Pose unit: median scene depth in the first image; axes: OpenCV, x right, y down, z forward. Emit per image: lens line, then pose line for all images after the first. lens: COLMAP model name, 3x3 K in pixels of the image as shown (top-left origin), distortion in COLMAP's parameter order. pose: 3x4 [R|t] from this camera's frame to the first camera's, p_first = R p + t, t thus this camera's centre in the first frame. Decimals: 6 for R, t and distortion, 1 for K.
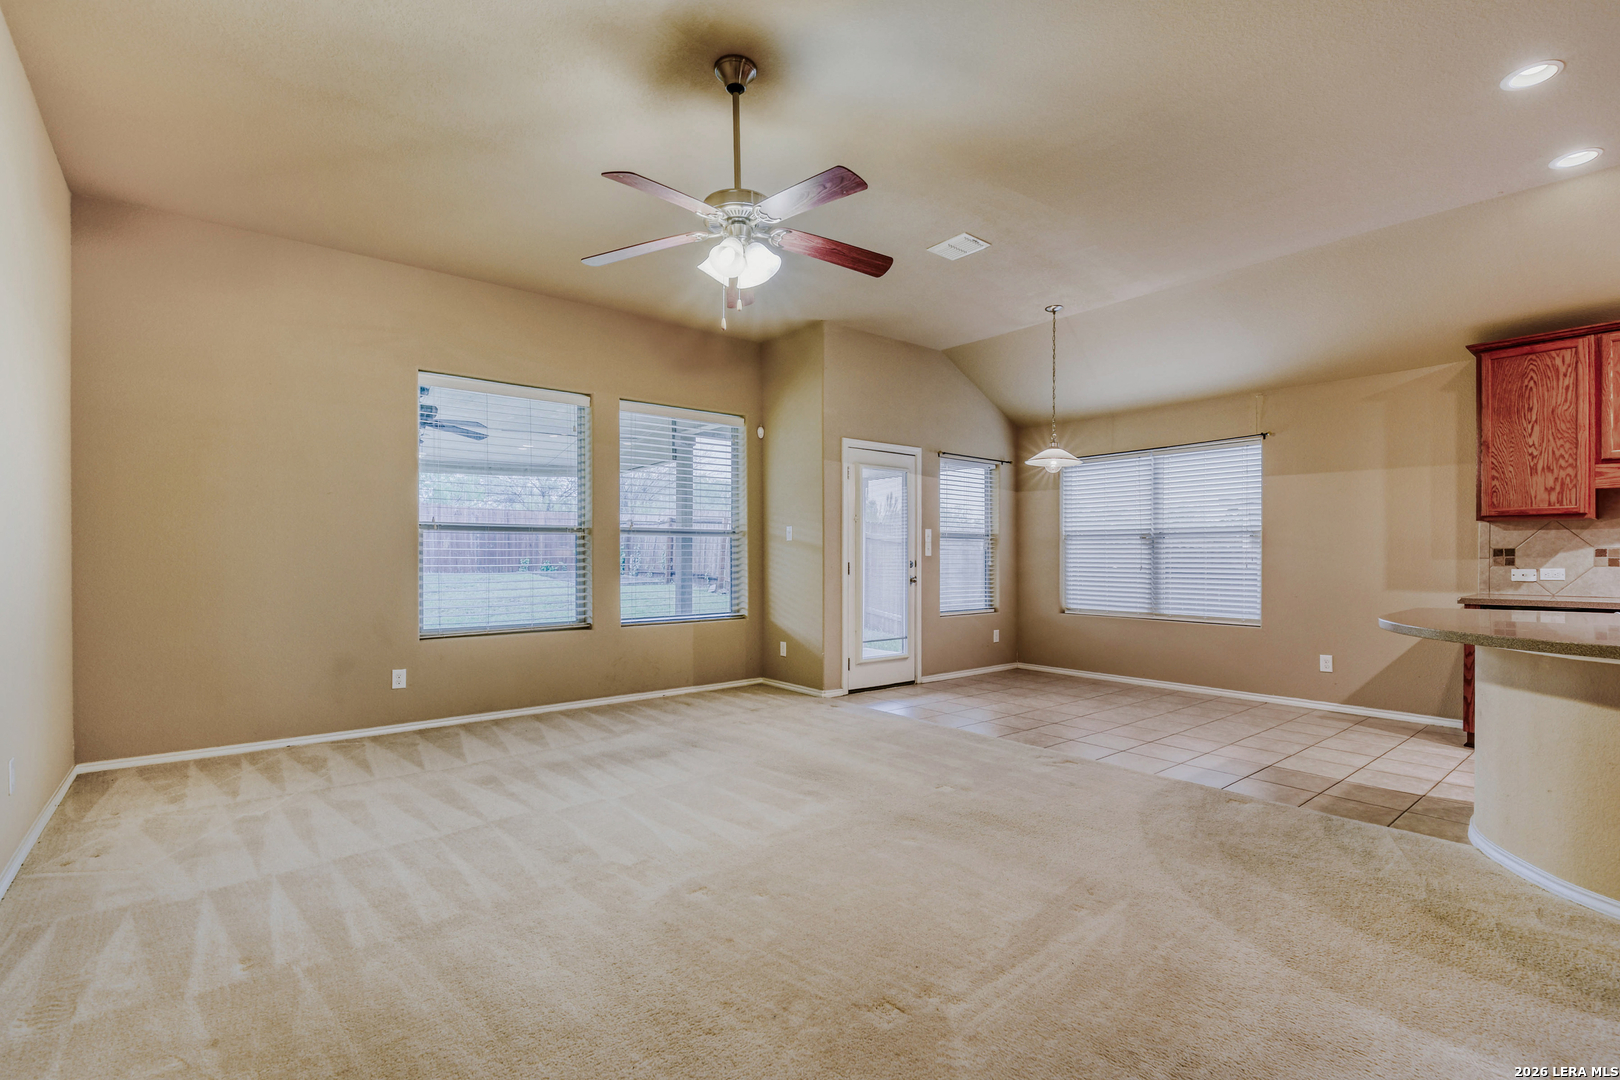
lens RADIAL K [[723.4, 0, 837.4], [0, 723.4, 564.7], [0, 0, 1]] dist [0.008085, -0.003562]
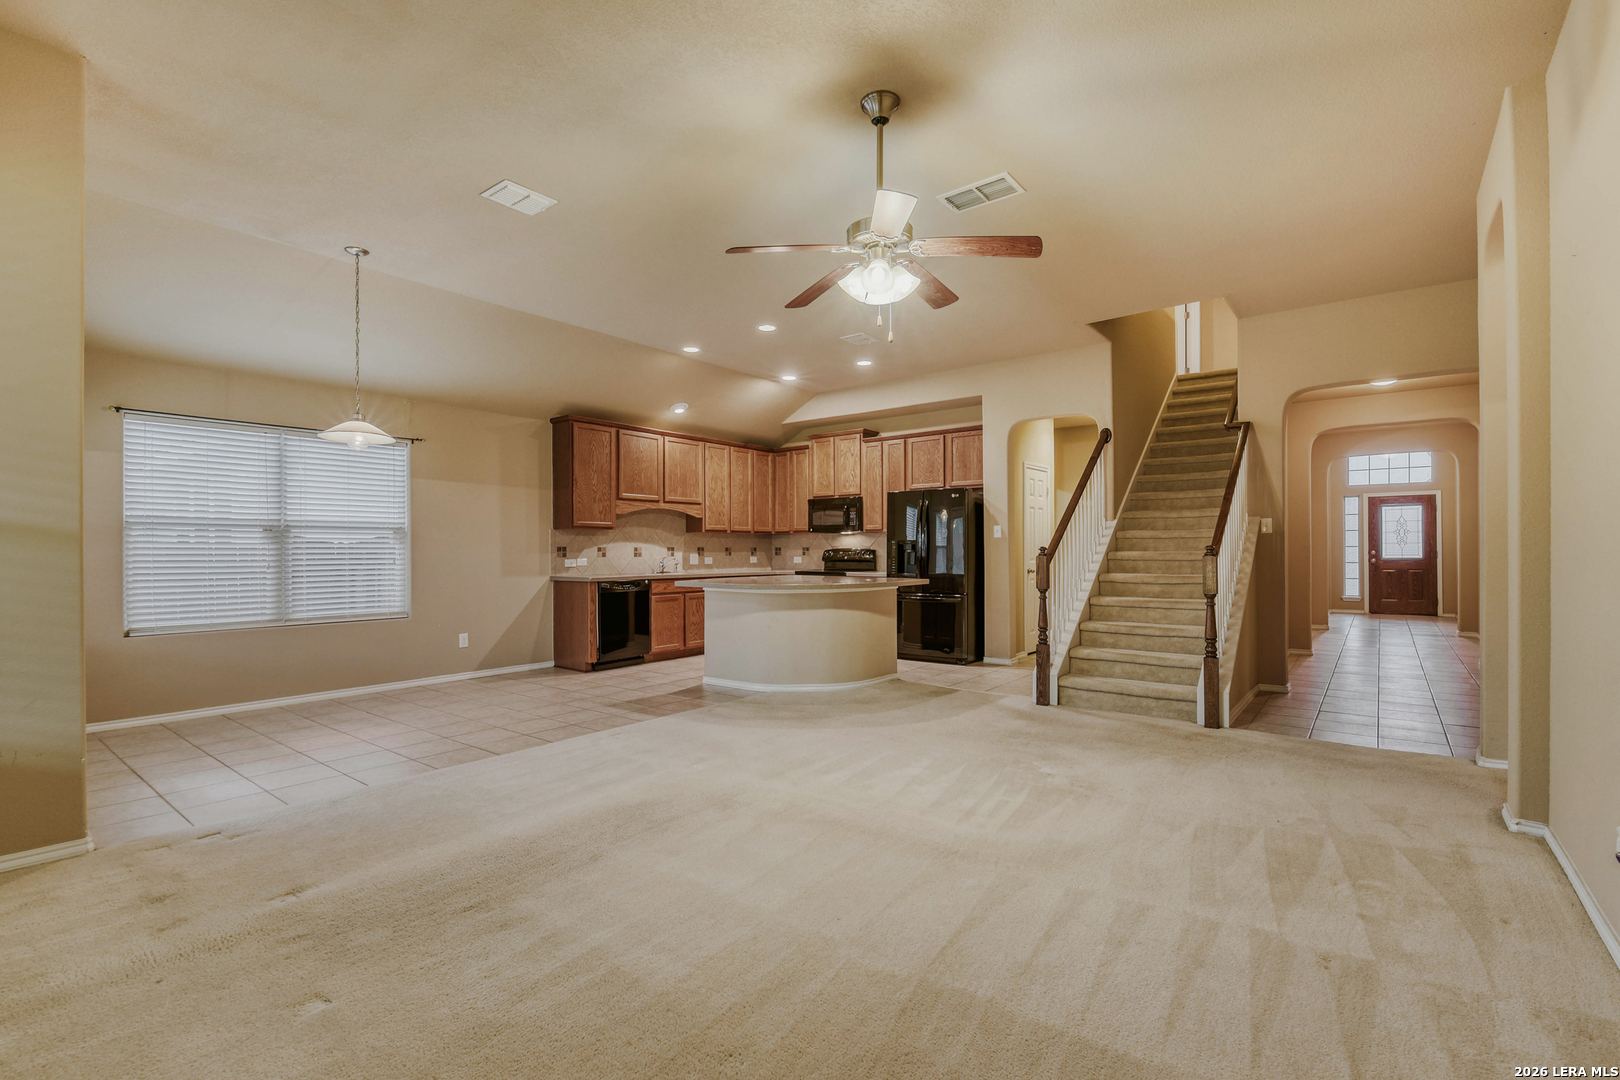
lens RADIAL K [[723.4, 0, 785.9], [0, 723.4, 549.5], [0, 0, 1]] dist [0.008085, -0.003562]
pose [[-0.167810, 0.003929, 0.985812, -0.570409], [0.015158, 0.999884, -0.001405, -0.004959], [-0.985703, 0.014707, -0.167850, 0.637294]]
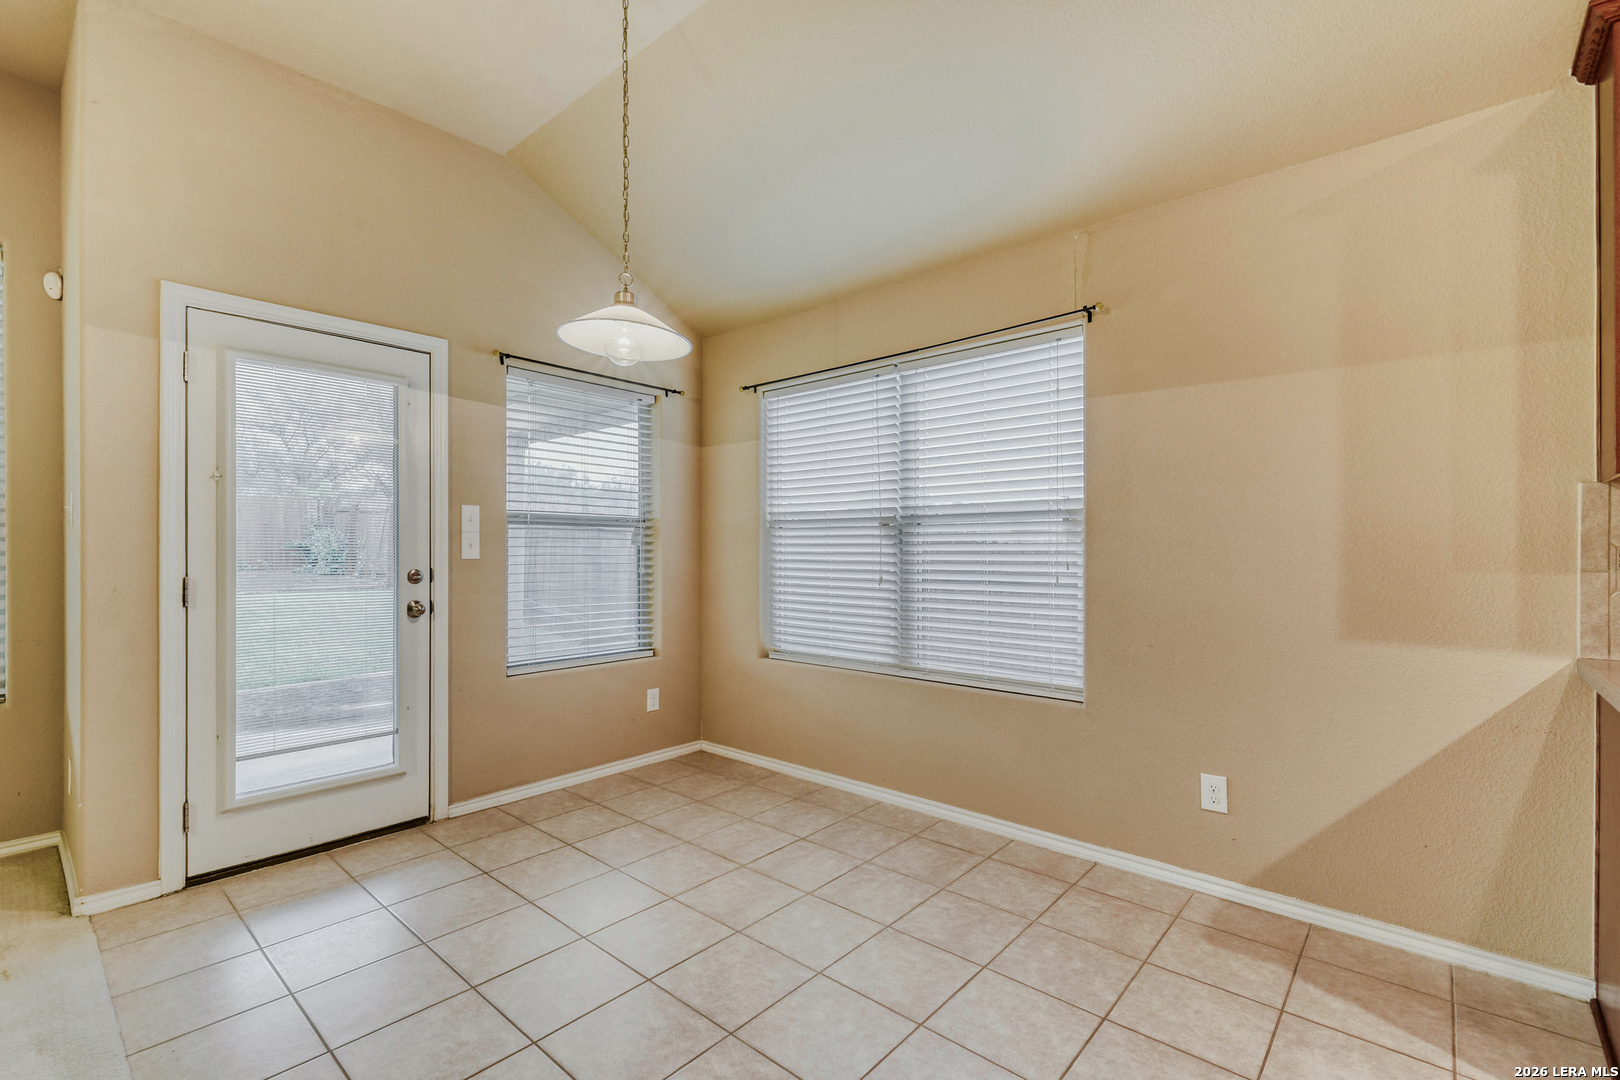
lens RADIAL K [[723.4, 0, 815.2], [0, 723.4, 553.1], [0, 0, 1]] dist [0.008085, -0.003562]
pose [[0.987882, -0.001458, 0.155202, 0.332228], [0.002625, 0.999970, -0.007312, -0.013927], [-0.155187, 0.007631, 0.987856, 0.549865]]
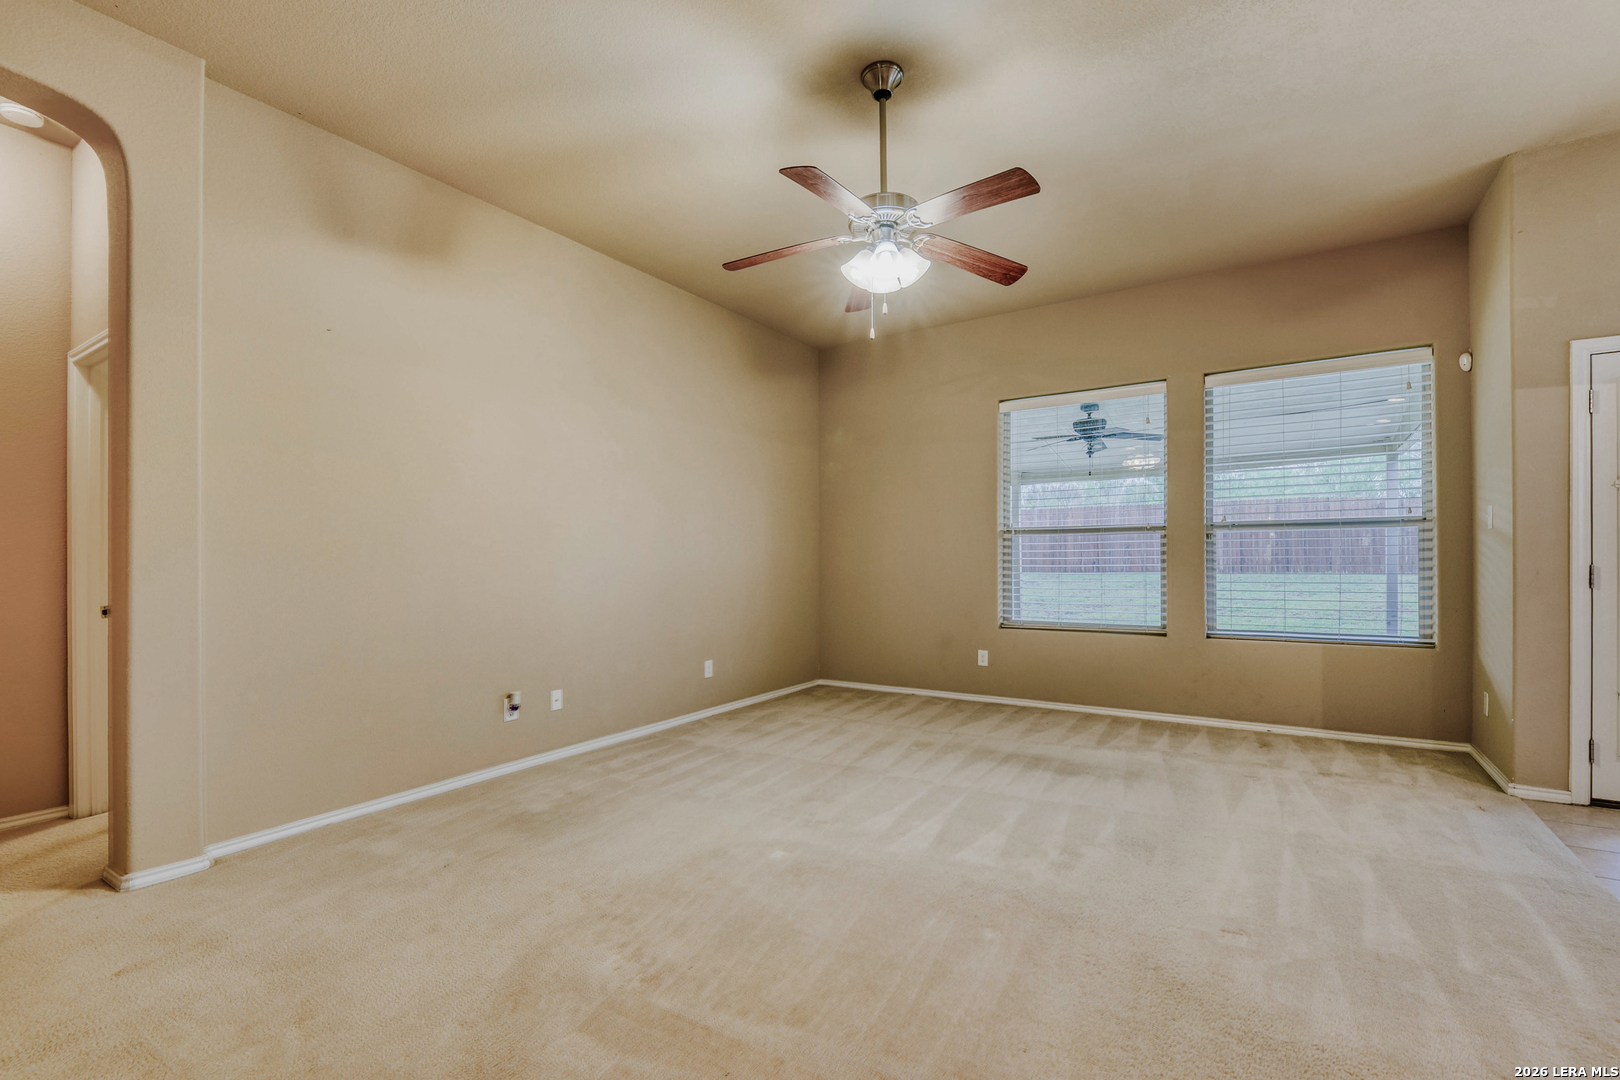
lens RADIAL K [[723.4, 0, 822.9], [0, 723.4, 559.0], [0, 0, 1]] dist [0.008085, -0.003562]
pose [[0.310019, -0.000783, -0.950730, 0.378630], [-0.003888, 0.999990, -0.002091, -0.004481], [0.950722, 0.004345, 0.310013, 0.291493]]
